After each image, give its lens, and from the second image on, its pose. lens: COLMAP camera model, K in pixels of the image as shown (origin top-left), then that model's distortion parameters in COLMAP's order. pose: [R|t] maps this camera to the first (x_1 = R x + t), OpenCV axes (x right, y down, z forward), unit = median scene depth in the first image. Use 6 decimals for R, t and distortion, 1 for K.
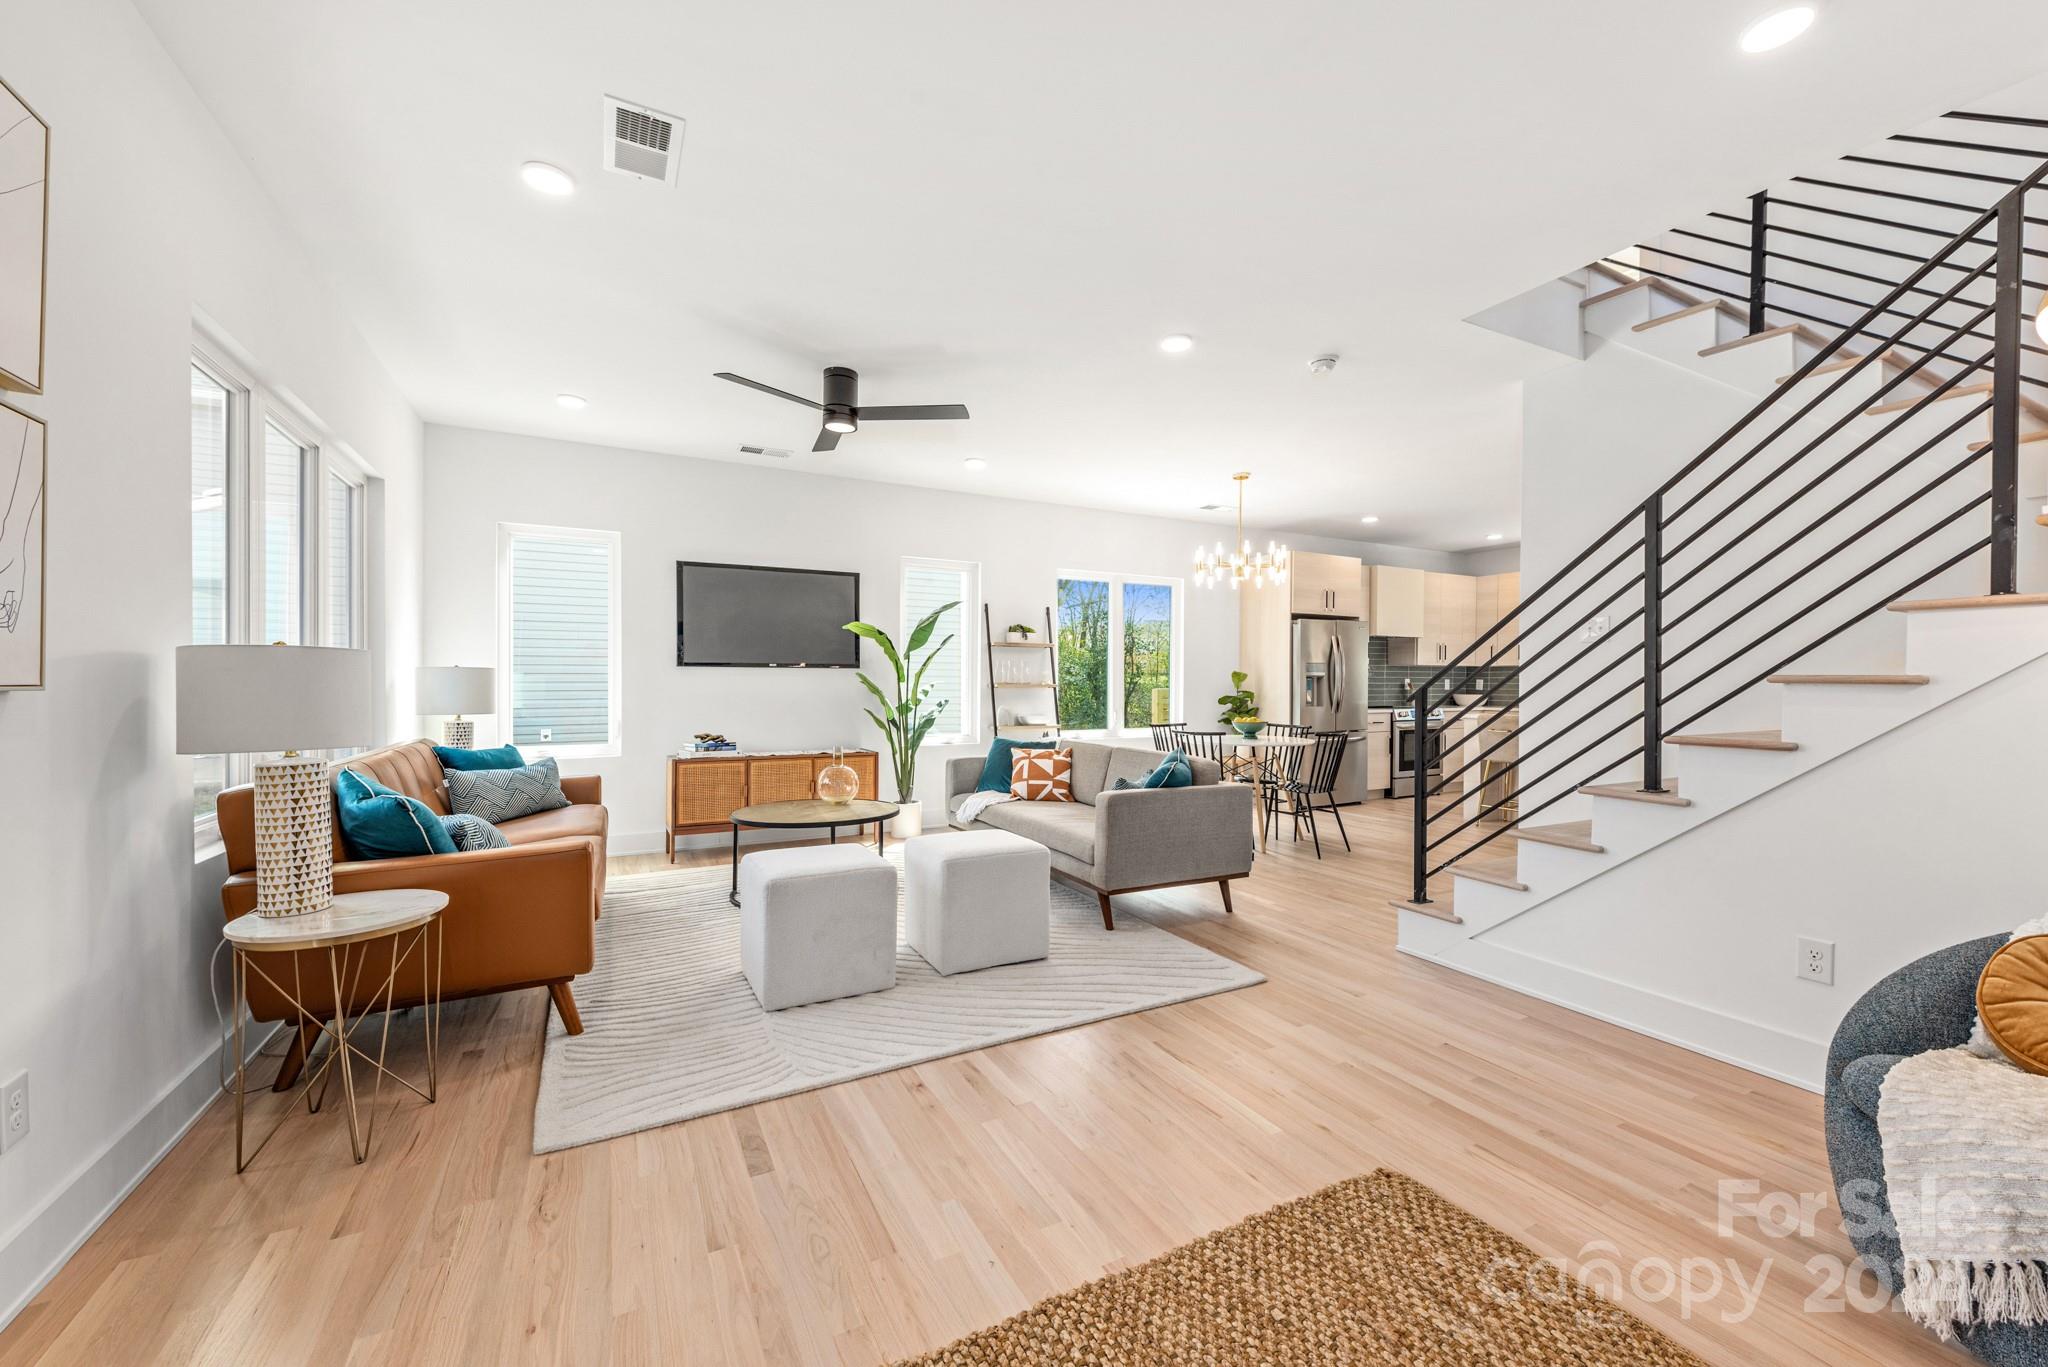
lens RADIAL K [[796.5, 0, 1039.5], [0, 796.5, 688.9], [0, 0, 1]] dist [0.002526, -0.001070]
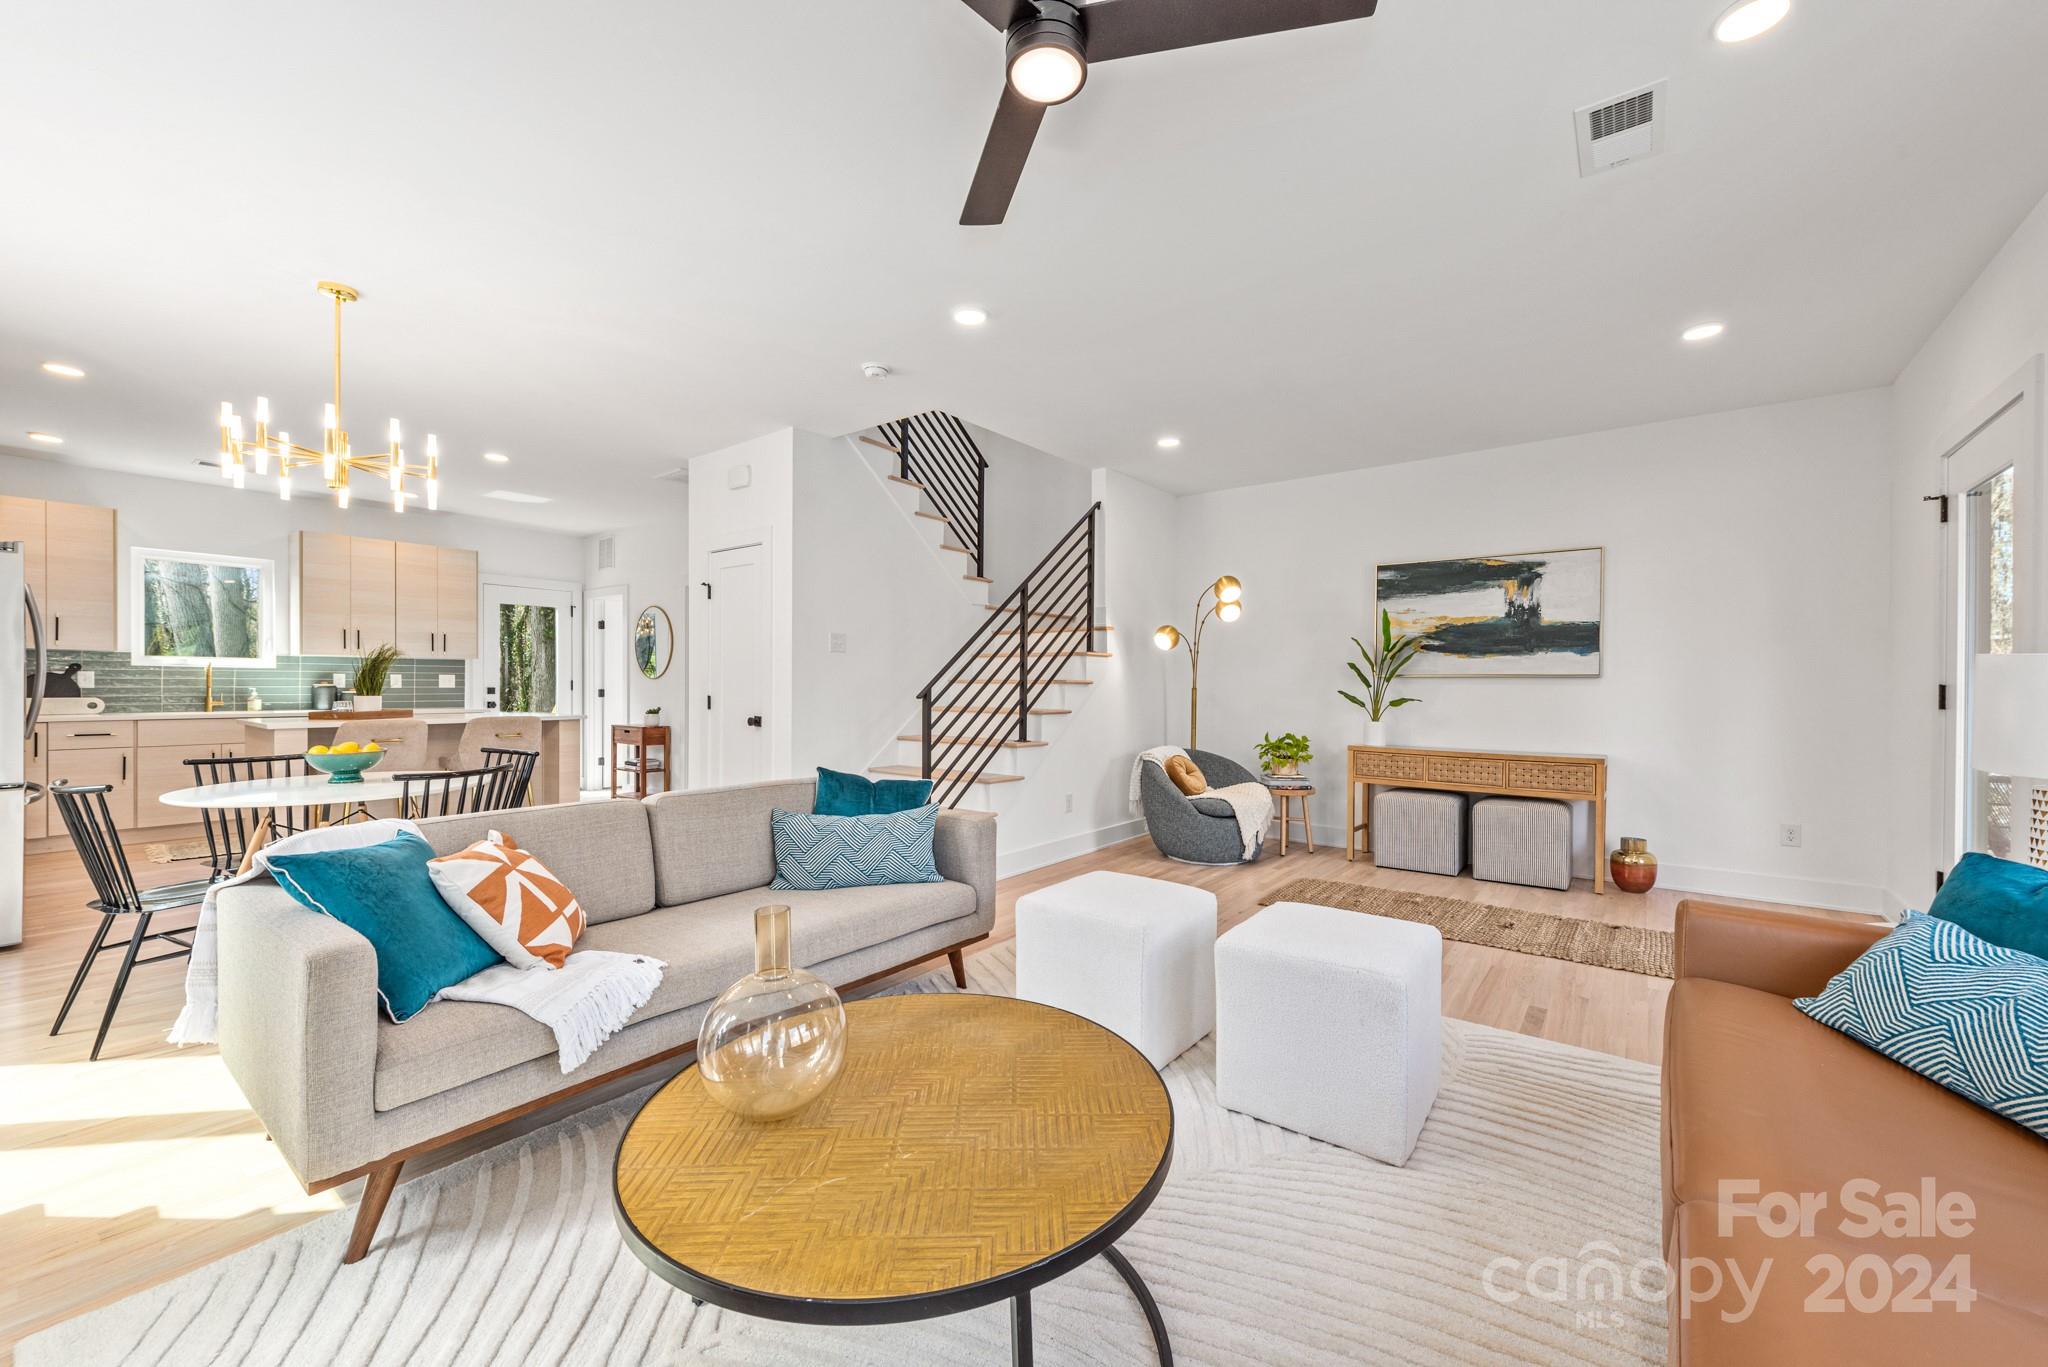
lens RADIAL K [[796.5, 0, 1033.8], [0, 796.5, 677.8], [0, 0, 1]] dist [0.002526, -0.001070]
pose [[-0.413991, 0.002034, 0.910279, -0.577514], [-0.000200, 0.999997, -0.002325, -0.010414], [-0.910281, -0.001145, -0.413989, 1.082351]]
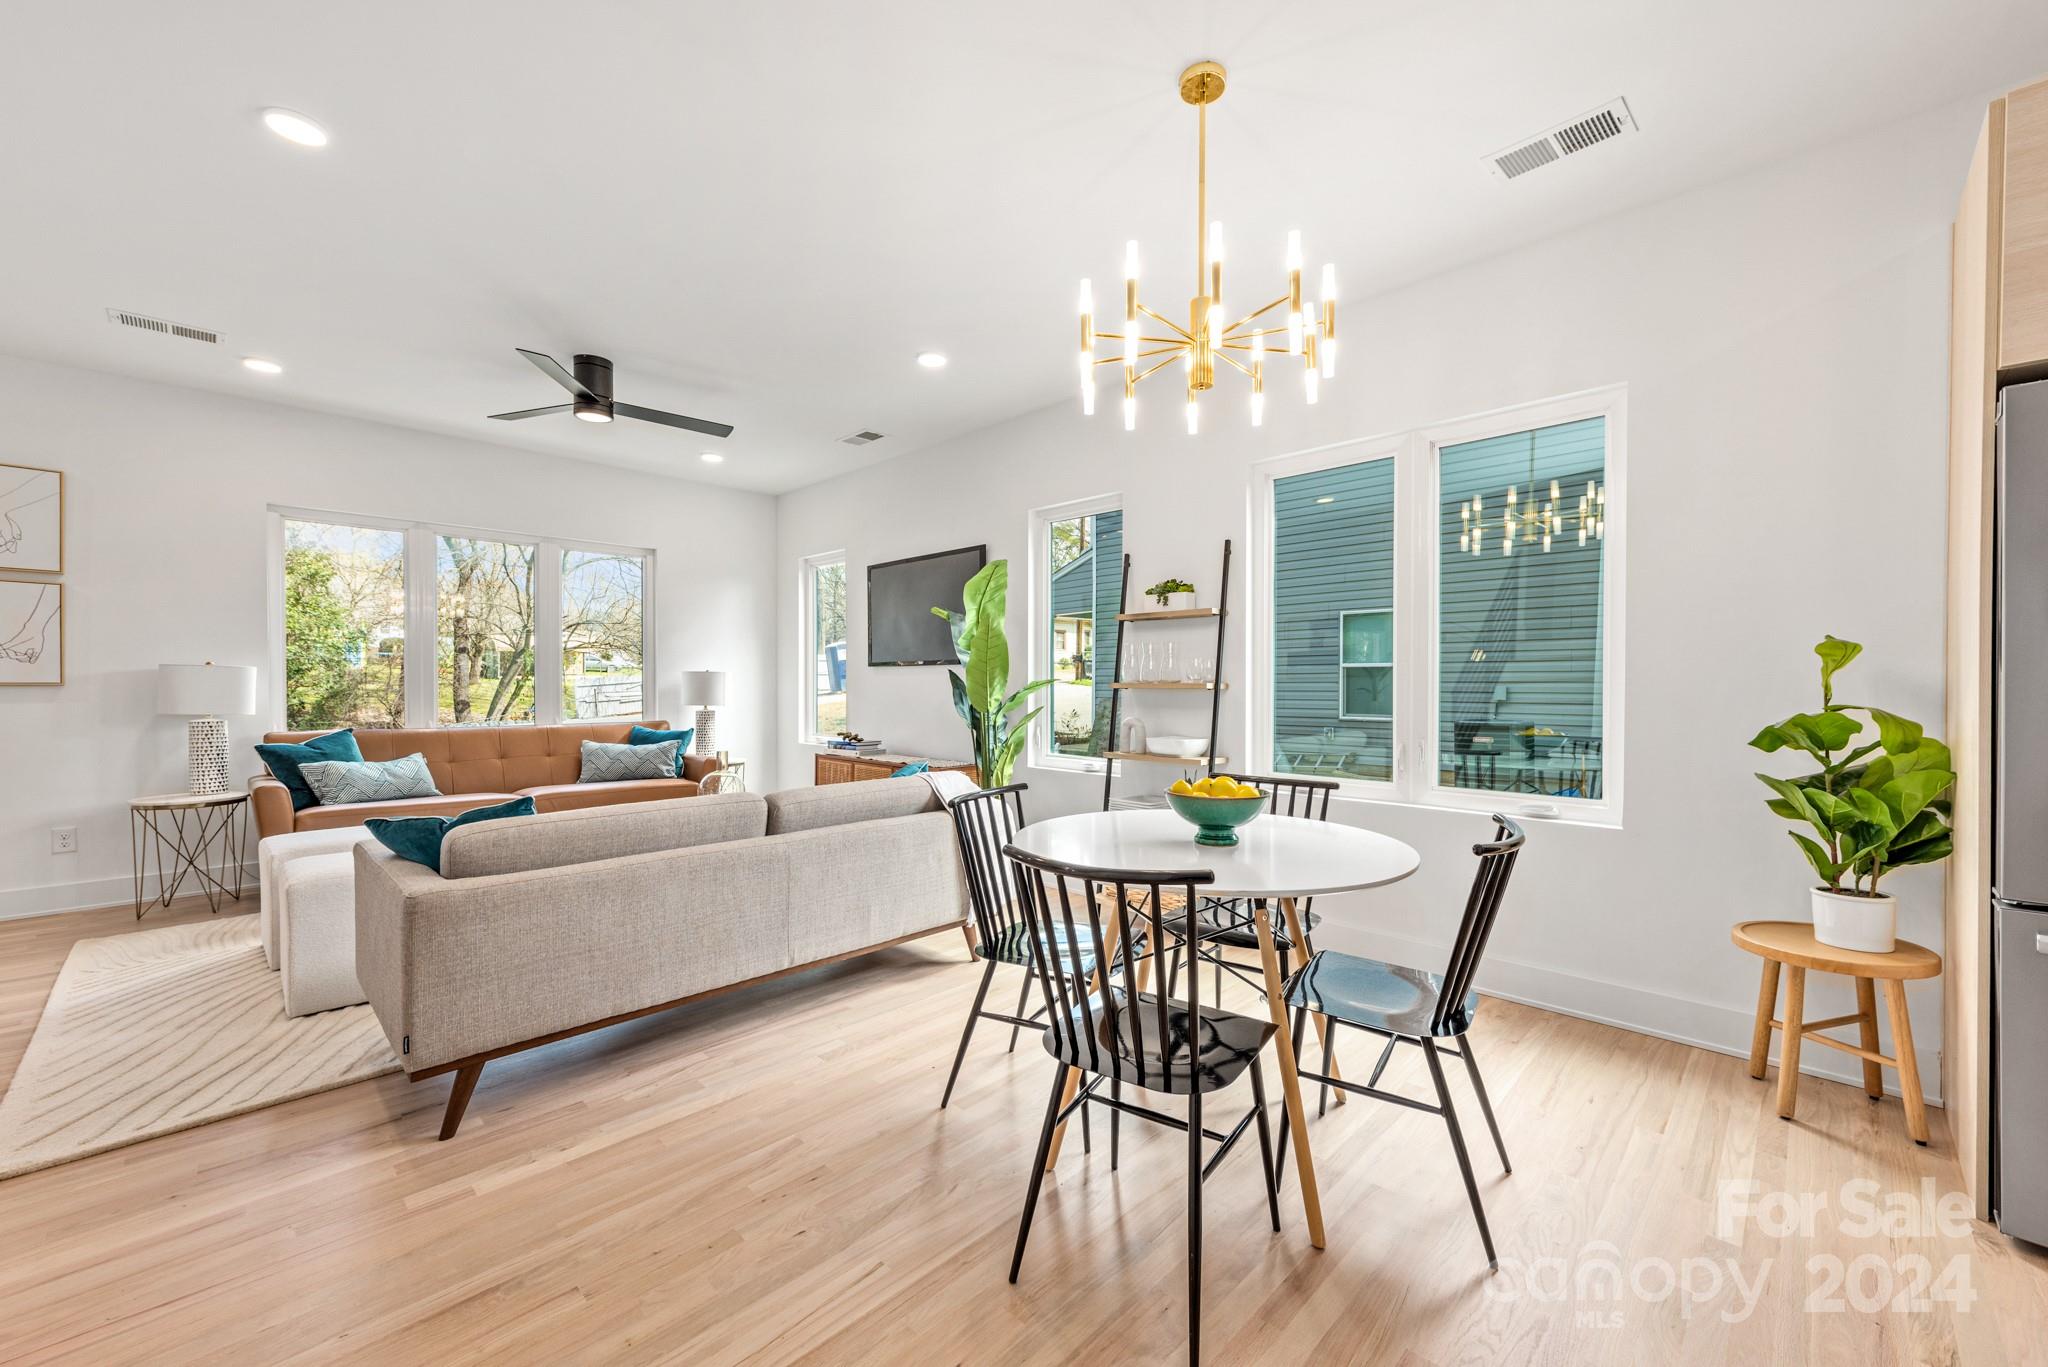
lens RADIAL K [[796.5, 0, 1036.0], [0, 796.5, 688.9], [0, 0, 1]] dist [0.002526, -0.001070]
pose [[0.301134, 0.004063, -0.953573, 0.763717], [-0.006355, 0.999977, 0.002254, -0.003888], [0.953561, 0.005381, 0.301153, 1.124069]]
